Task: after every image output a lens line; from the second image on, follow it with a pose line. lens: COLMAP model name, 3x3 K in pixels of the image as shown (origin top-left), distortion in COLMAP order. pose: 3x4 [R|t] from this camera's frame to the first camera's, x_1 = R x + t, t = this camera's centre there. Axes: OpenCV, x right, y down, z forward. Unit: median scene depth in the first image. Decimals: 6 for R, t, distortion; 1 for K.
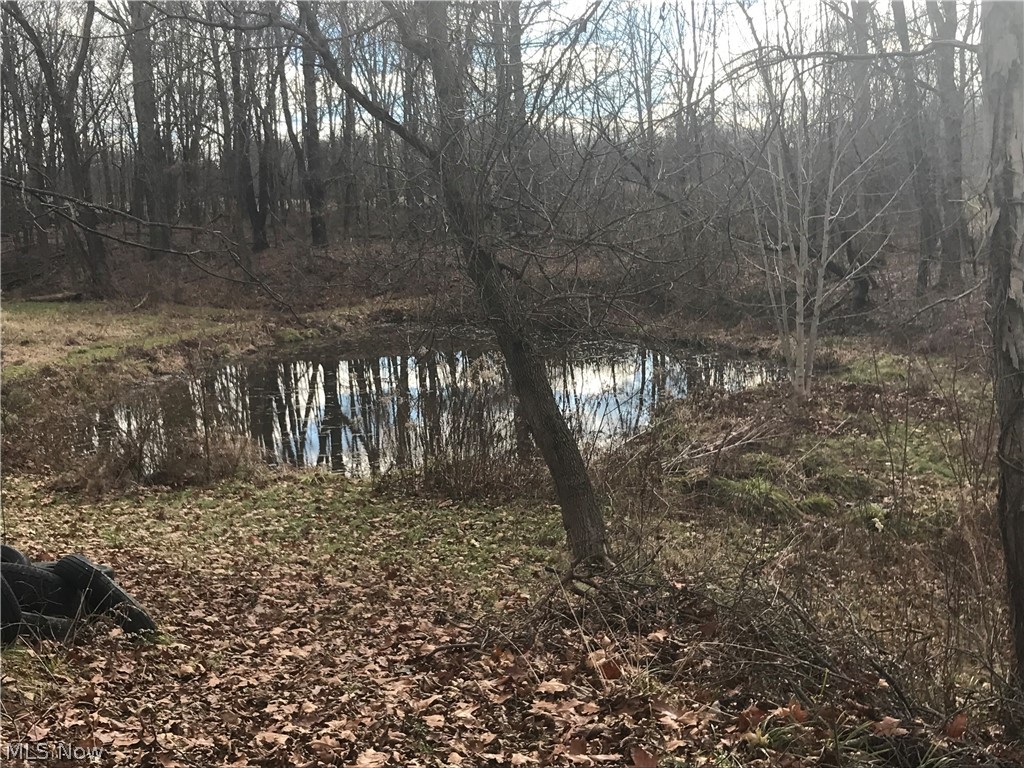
lens RADIAL K [[1369.4, 0, 512.0], [0, 1369.4, 384.0], [0, 0, 1]] dist [0.002254, 0.004993]
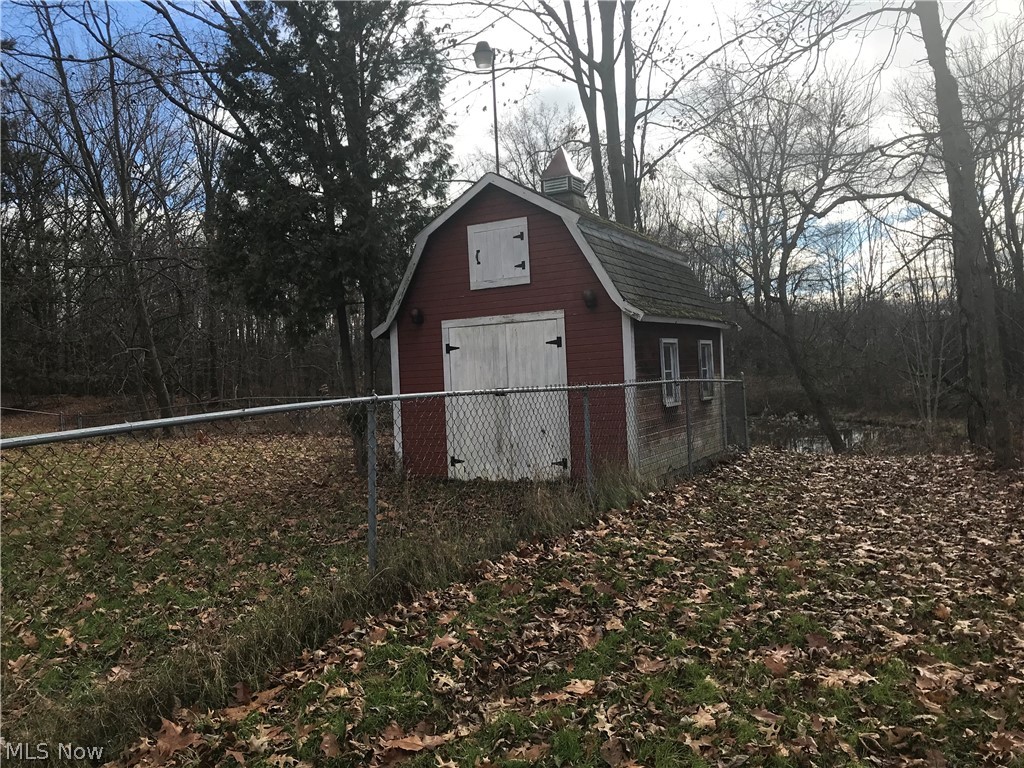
lens RADIAL K [[851.6, 0, 512.0], [0, 851.6, 384.0], [0, 0, 1]] dist [0.006003, 0.055448]
pose [[0.965971, -0.000784, -0.258650, -0.082081], [-0.022428, 0.995975, -0.086782, 0.054160], [0.257677, 0.089630, 0.962065, -0.503820]]
